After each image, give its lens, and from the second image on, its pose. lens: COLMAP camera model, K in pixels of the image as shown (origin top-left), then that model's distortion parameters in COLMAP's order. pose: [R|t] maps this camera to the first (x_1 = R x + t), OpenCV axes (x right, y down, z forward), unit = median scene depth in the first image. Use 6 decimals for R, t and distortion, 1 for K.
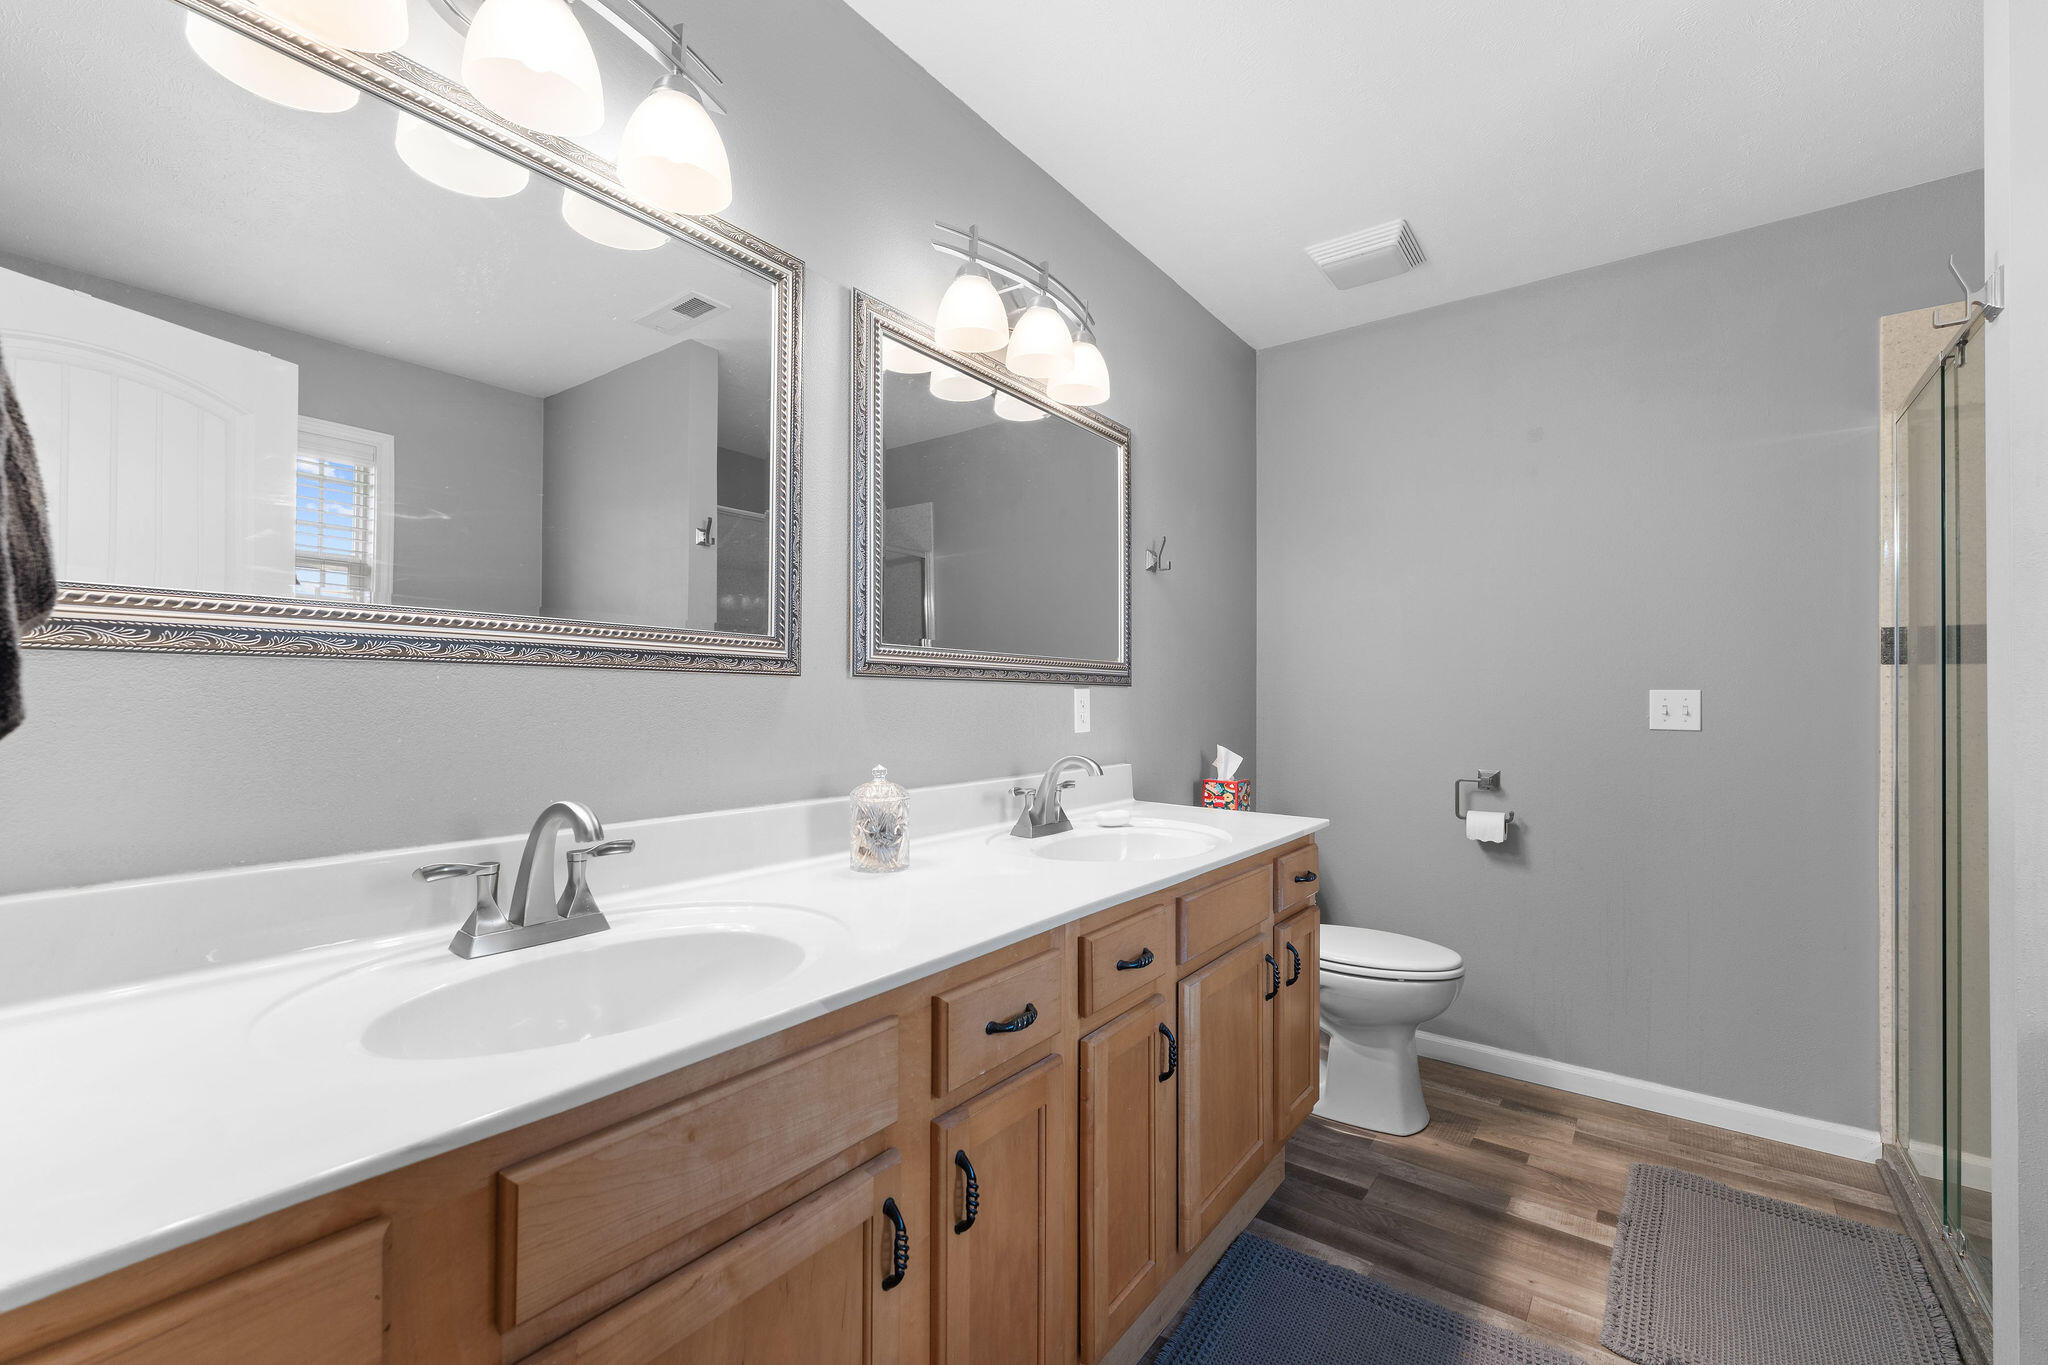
lens RADIAL K [[874.1, 0, 1026.1], [0, 874.1, 693.2], [0, 0, 1]] dist [0.000696, -0.000040]
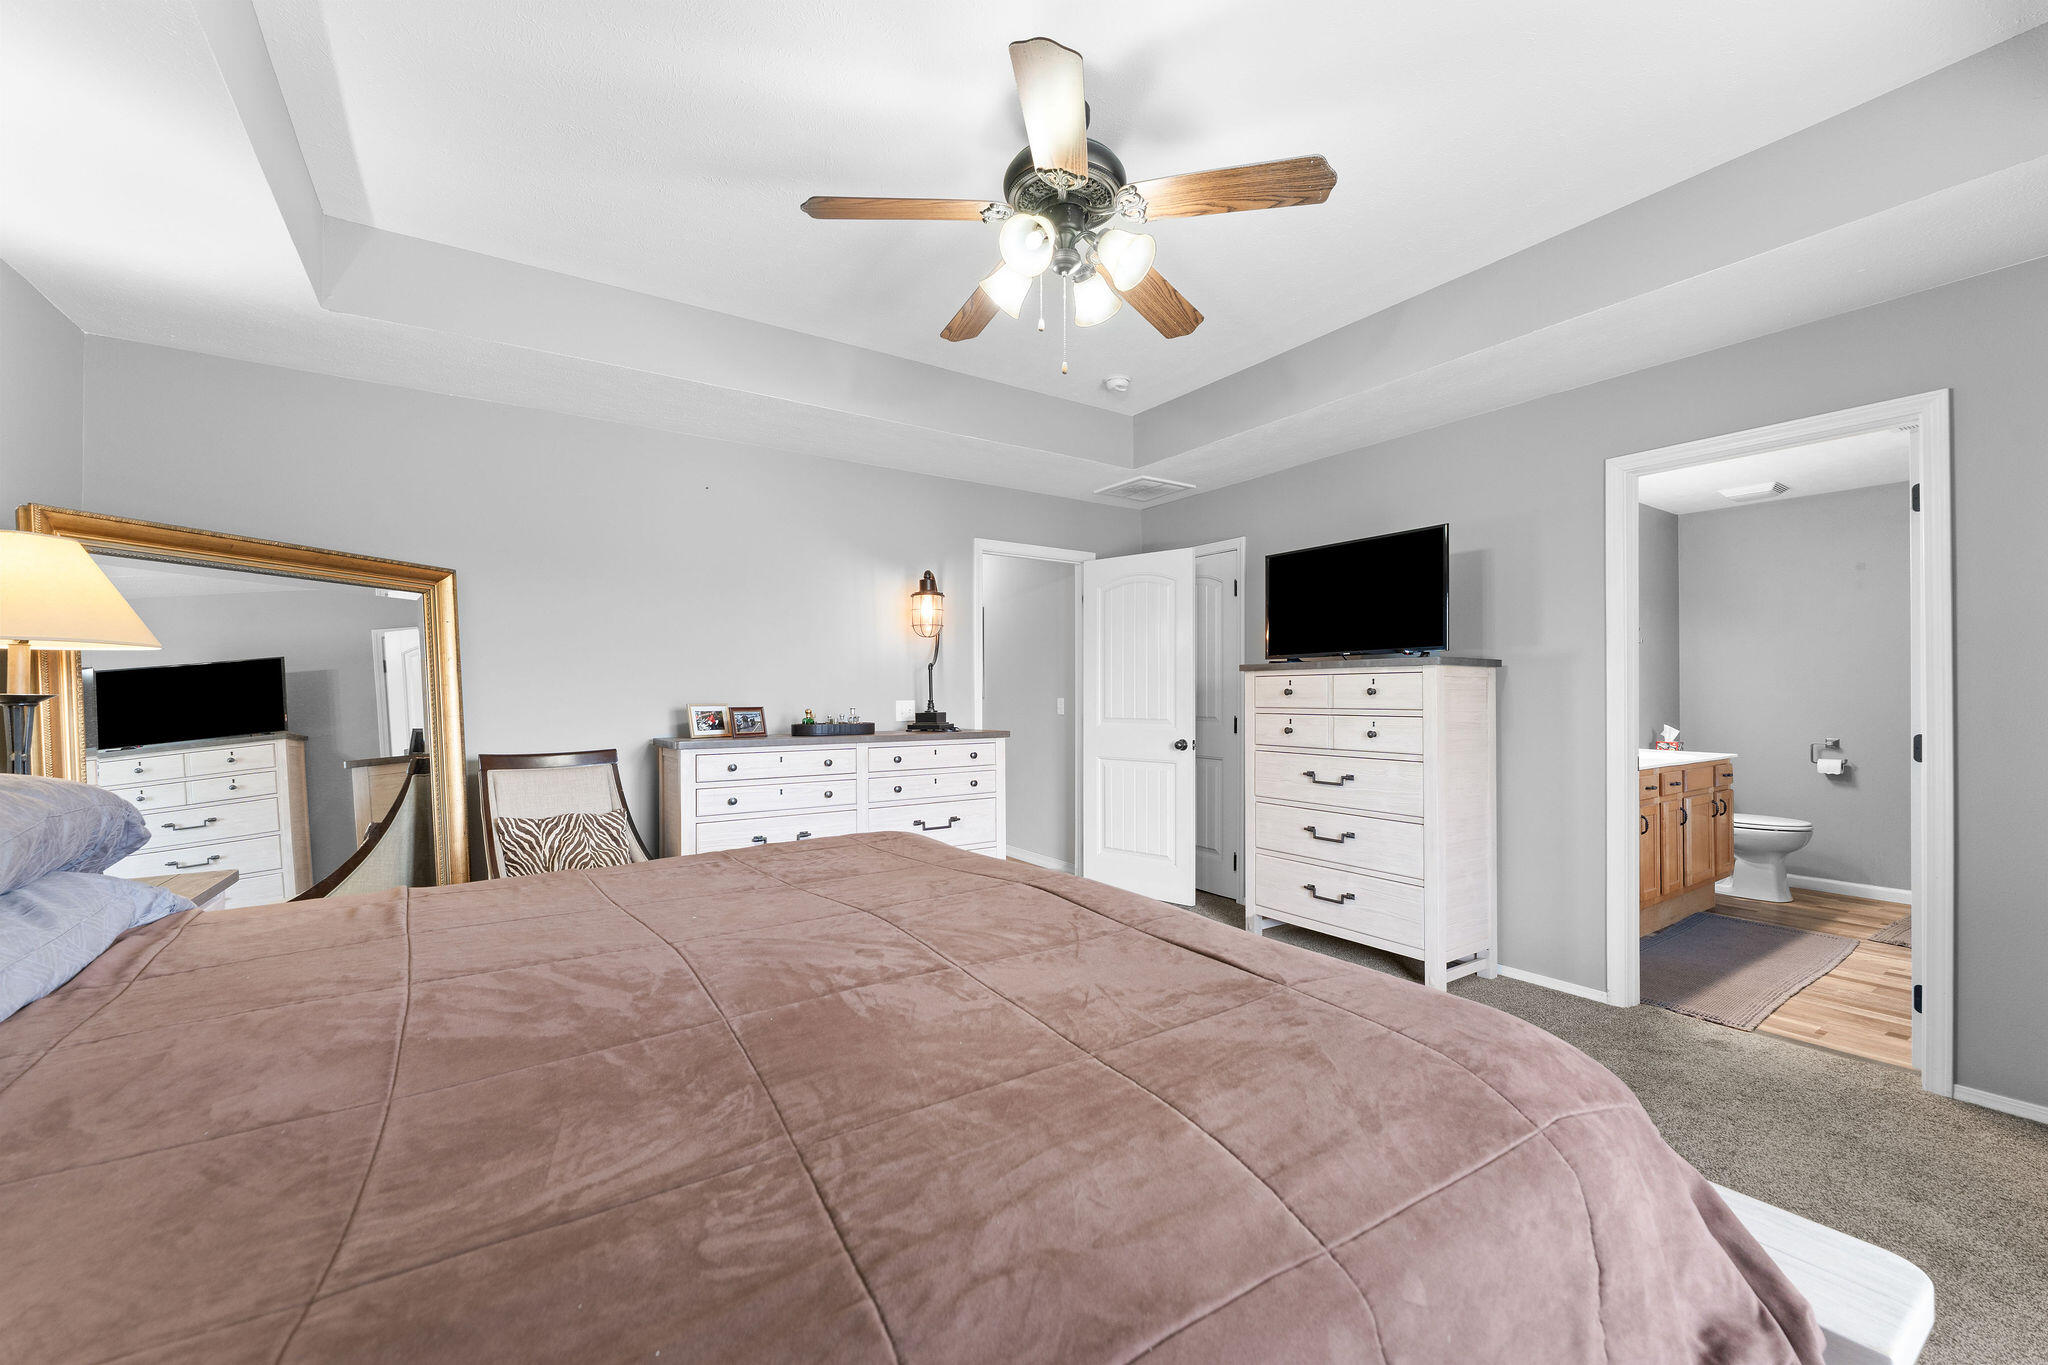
lens RADIAL K [[811.9, 0, 1023.4], [0, 811.9, 686.9], [0, 0, 1]] dist [-0.000501, -0.000447]
pose [[0.940613, -0.004578, -0.339450, -0.572473], [0.003208, 0.999984, -0.004597, -0.025630], [0.339466, 0.003235, 0.940613, -1.360451]]
